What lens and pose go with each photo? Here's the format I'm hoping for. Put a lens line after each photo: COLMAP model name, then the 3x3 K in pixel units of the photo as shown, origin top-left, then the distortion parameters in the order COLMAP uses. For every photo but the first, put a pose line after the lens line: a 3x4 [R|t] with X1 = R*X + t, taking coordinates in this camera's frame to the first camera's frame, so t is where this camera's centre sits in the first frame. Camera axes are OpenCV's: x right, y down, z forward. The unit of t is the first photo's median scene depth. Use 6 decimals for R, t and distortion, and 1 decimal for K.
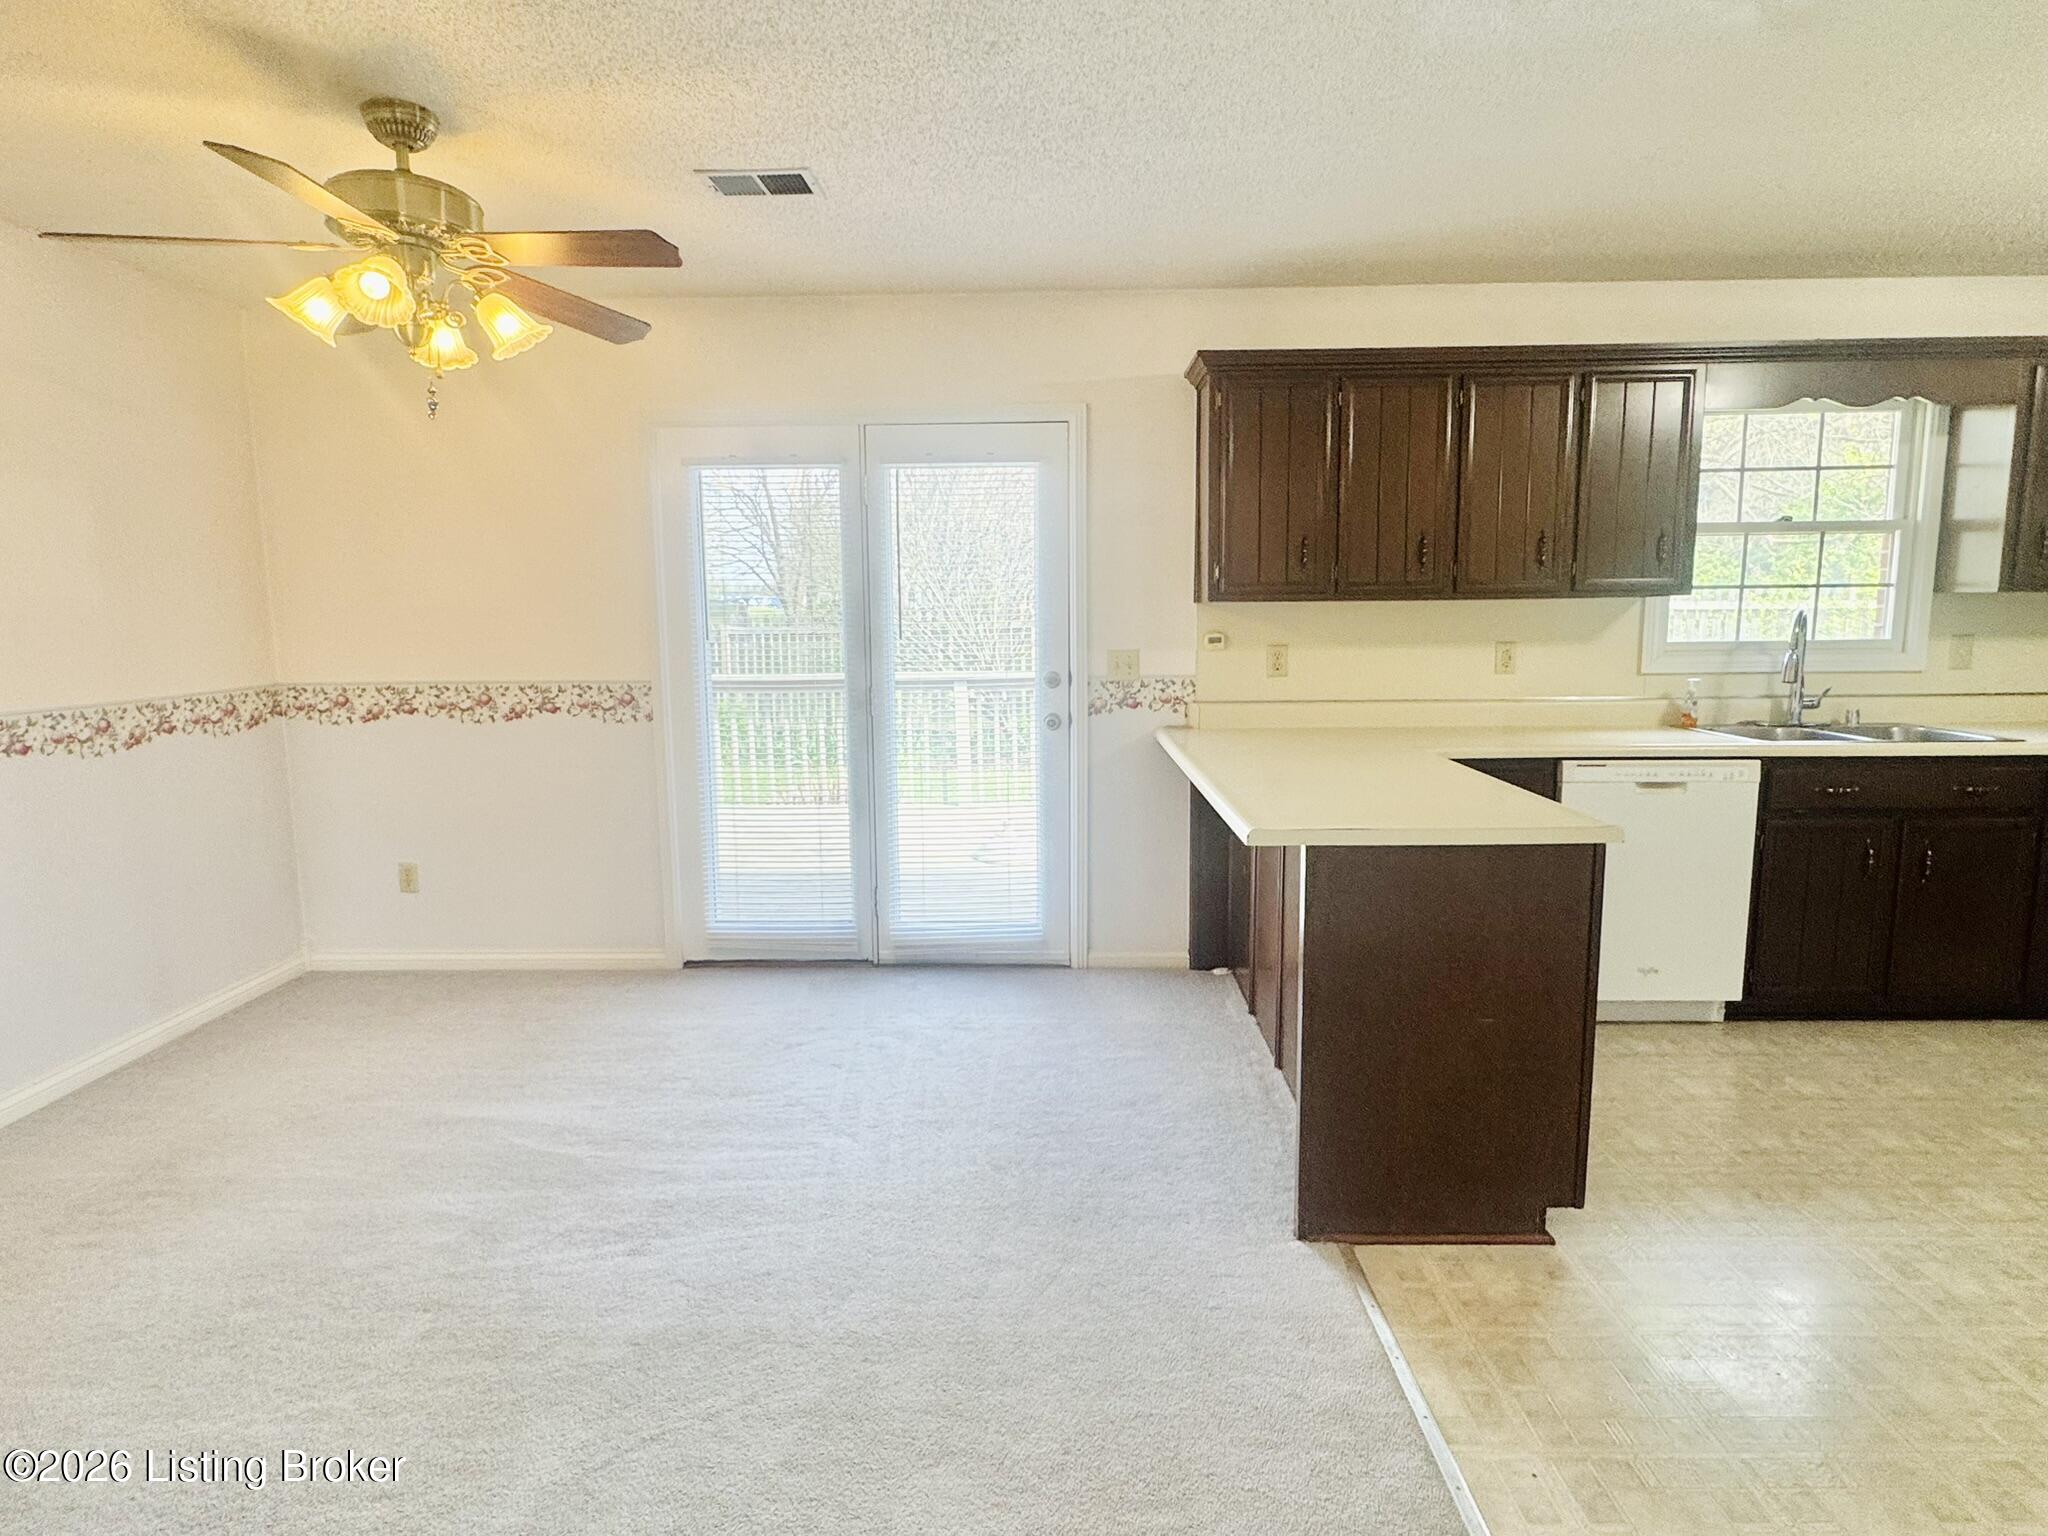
lens RADIAL K [[1125.0, 0, 1022.5], [0, 1125.0, 763.3], [0, 0, 1]] dist [-0.003683, 0.001510]
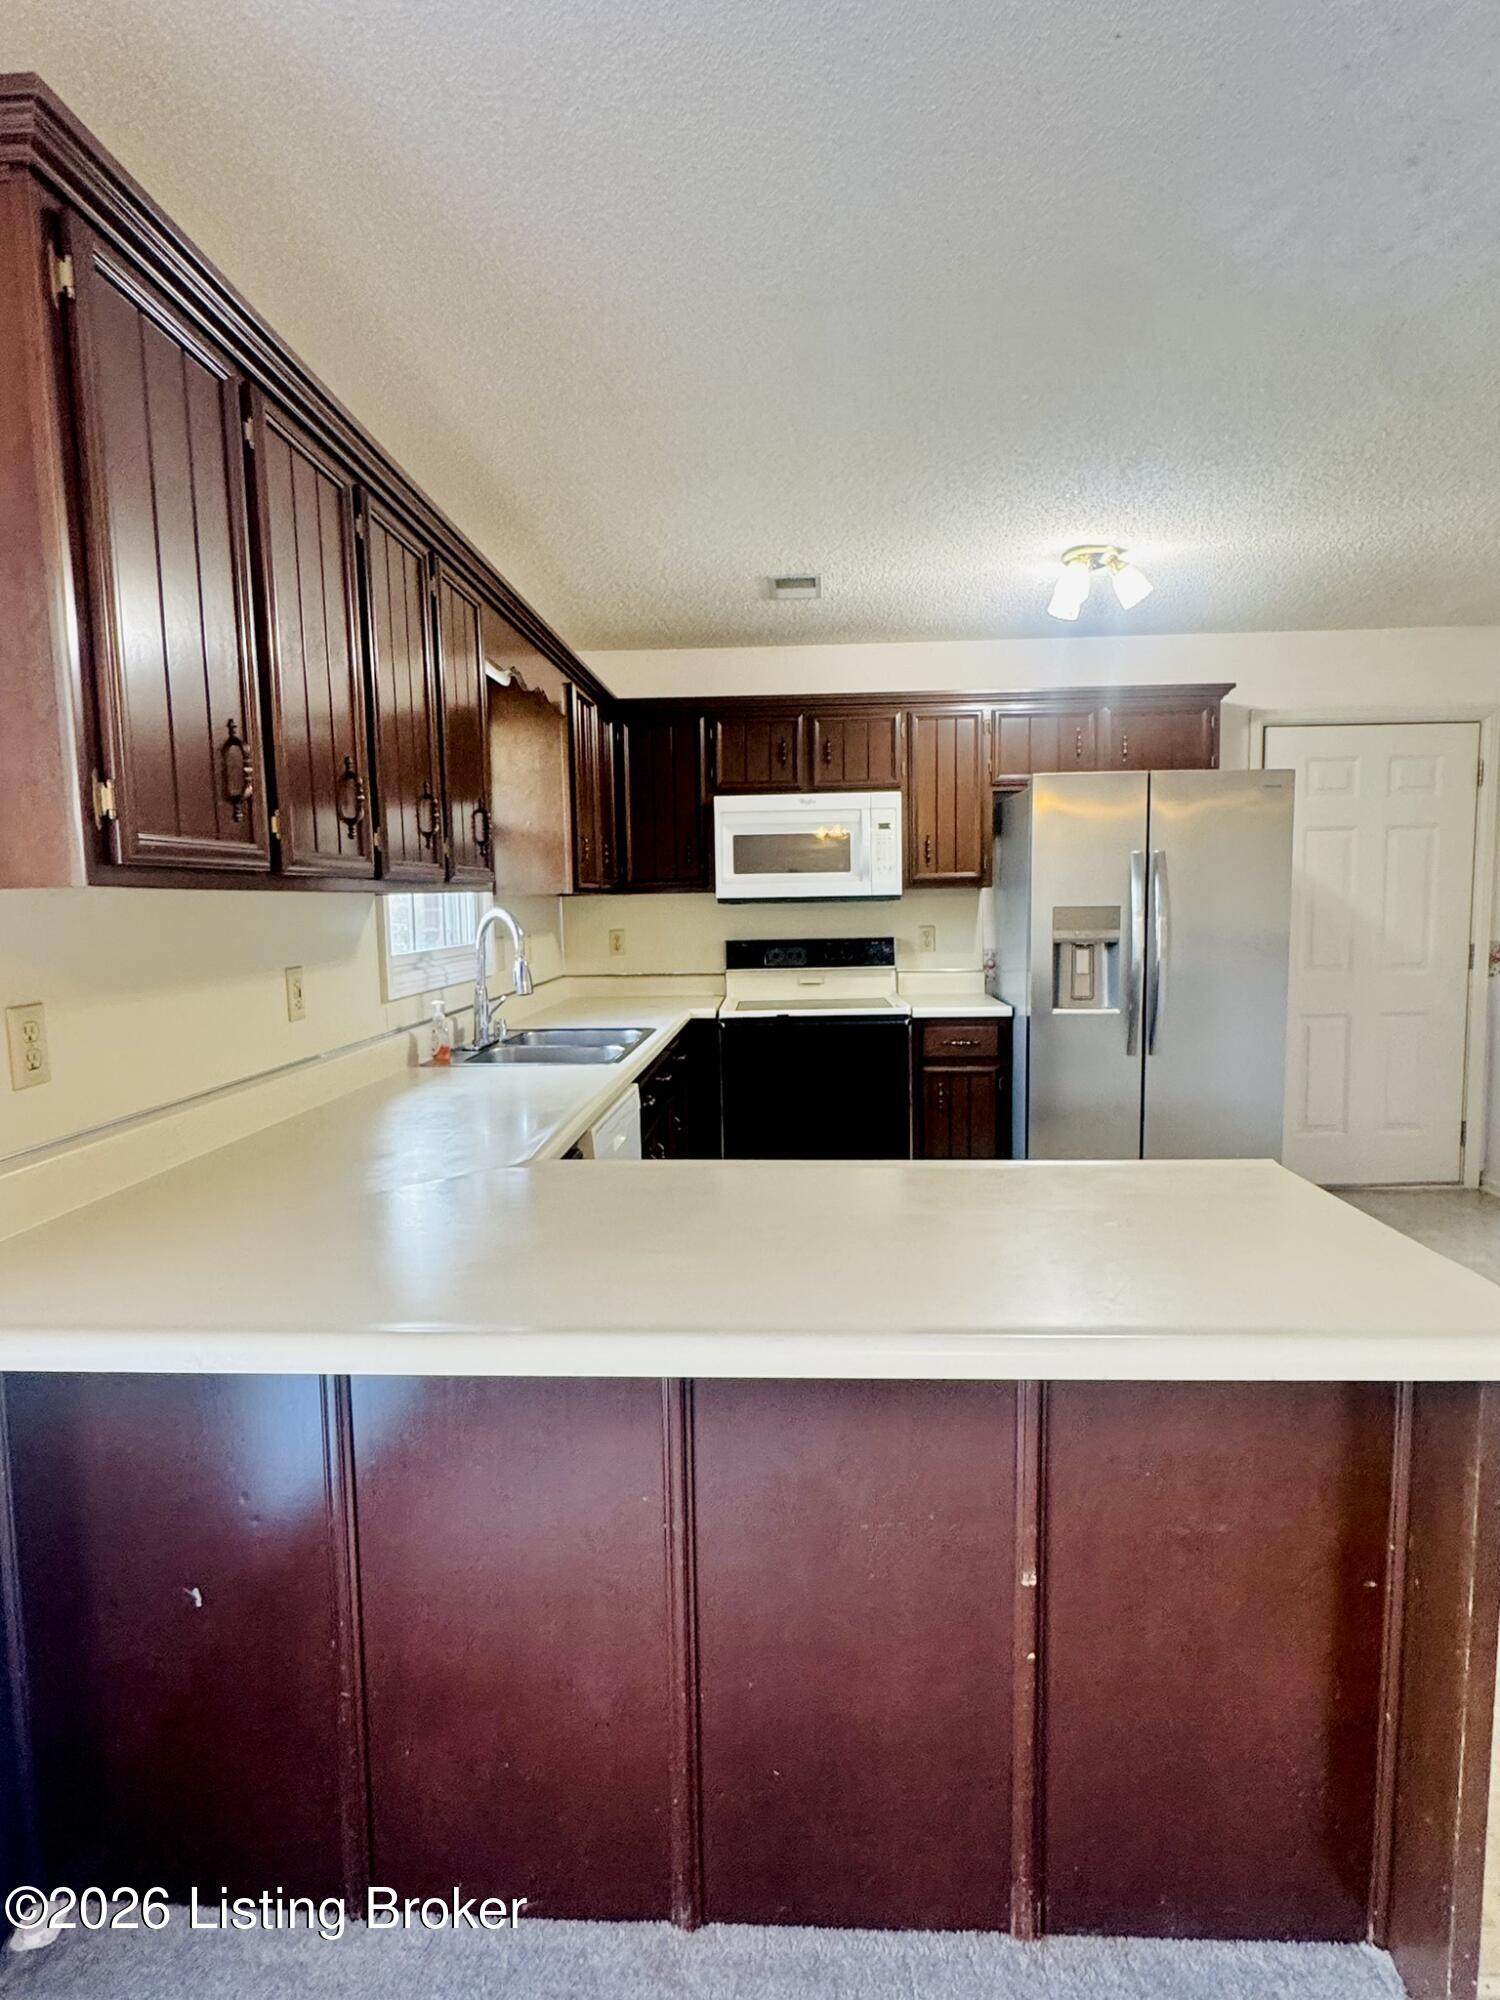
lens RADIAL K [[1098.7, 0, 756.2], [0, 1098.7, 1005.9], [0, 0, 1]] dist [-0.003683, 0.001510]
pose [[0.028749, -0.086749, 0.995815, -0.141914], [0.152379, 0.984964, 0.081405, -0.097792], [-0.987904, 0.149401, 0.041535, 0.738501]]
